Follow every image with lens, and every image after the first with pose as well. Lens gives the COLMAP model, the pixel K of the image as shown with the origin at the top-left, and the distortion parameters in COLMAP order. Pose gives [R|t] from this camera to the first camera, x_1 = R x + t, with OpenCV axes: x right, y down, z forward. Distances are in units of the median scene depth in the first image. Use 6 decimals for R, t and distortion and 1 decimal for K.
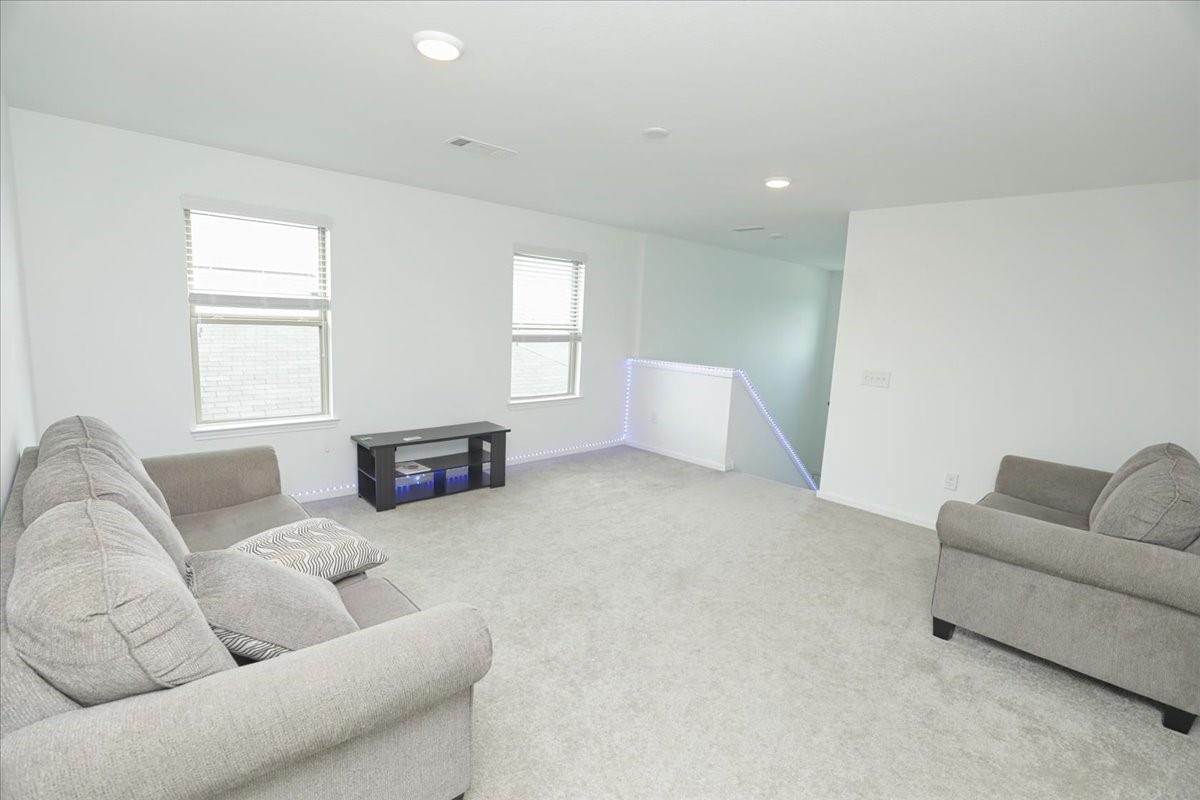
lens RADIAL K [[549.2, 0, 596.5], [0, 549.2, 398.7], [0, 0, 1]] dist [-0.029632, 0.000398]
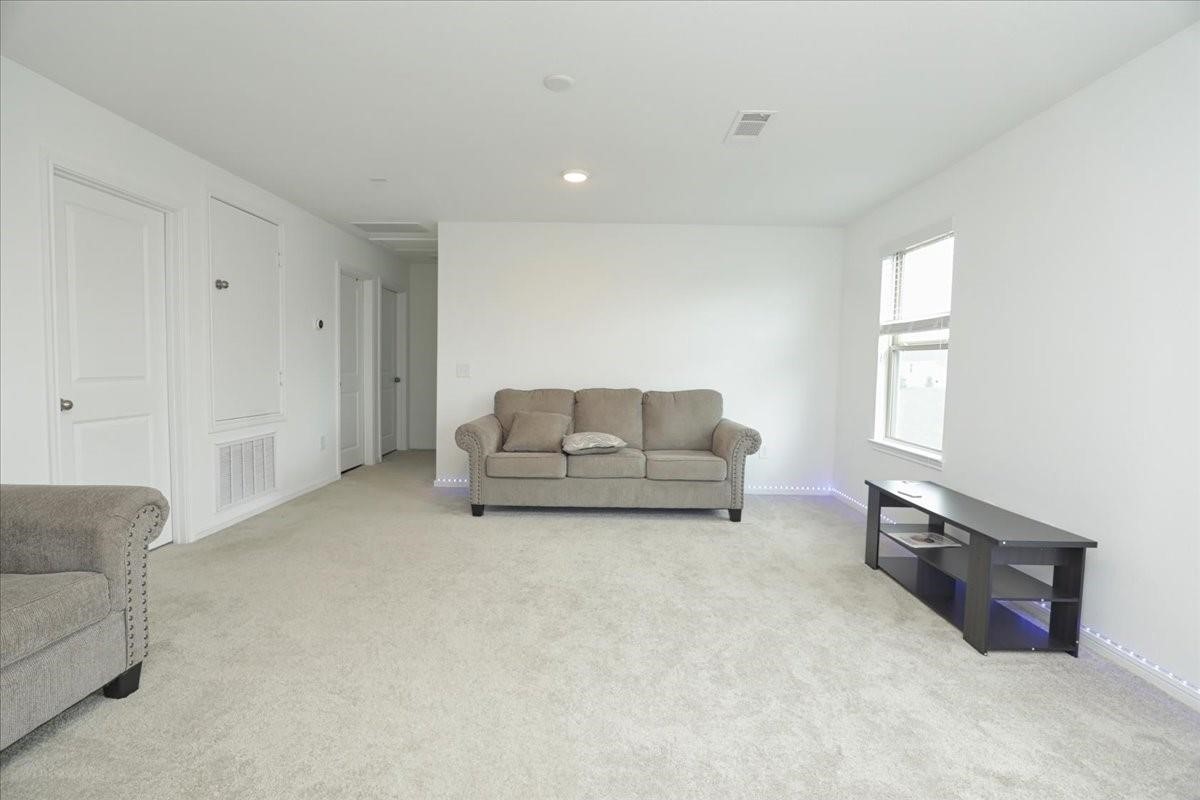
lens RADIAL K [[549.2, 0, 596.5], [0, 549.2, 398.7], [0, 0, 1]] dist [-0.029632, 0.000398]
pose [[-0.692348, -0.012261, -0.721459, 0.402442], [-0.158080, 0.978143, 0.135078, -0.069766], [0.704035, 0.207569, -0.679154, 1.007942]]
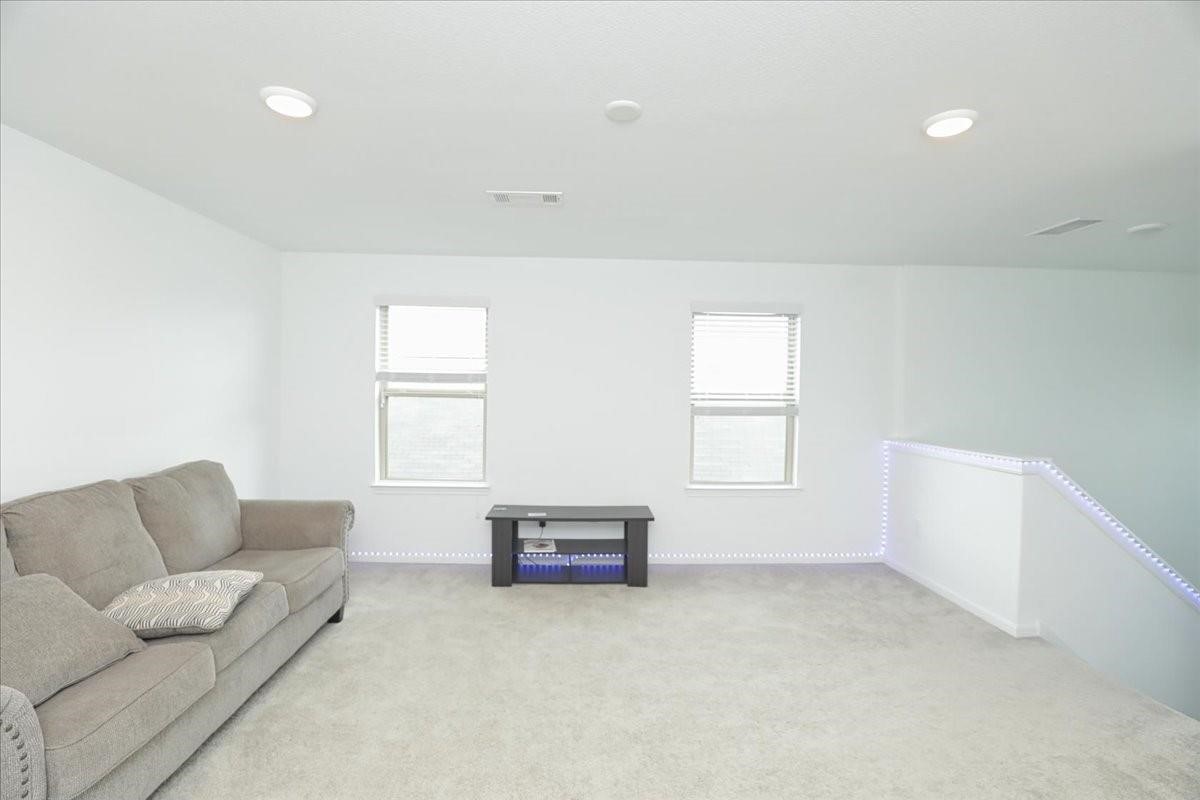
lens RADIAL K [[549.2, 0, 596.5], [0, 549.2, 398.7], [0, 0, 1]] dist [-0.029632, 0.000398]
pose [[0.754673, -0.022434, -0.655717, 0.314307], [-0.075988, 0.989701, -0.121315, -0.015316], [0.651686, 0.141379, 0.745196, 0.289379]]
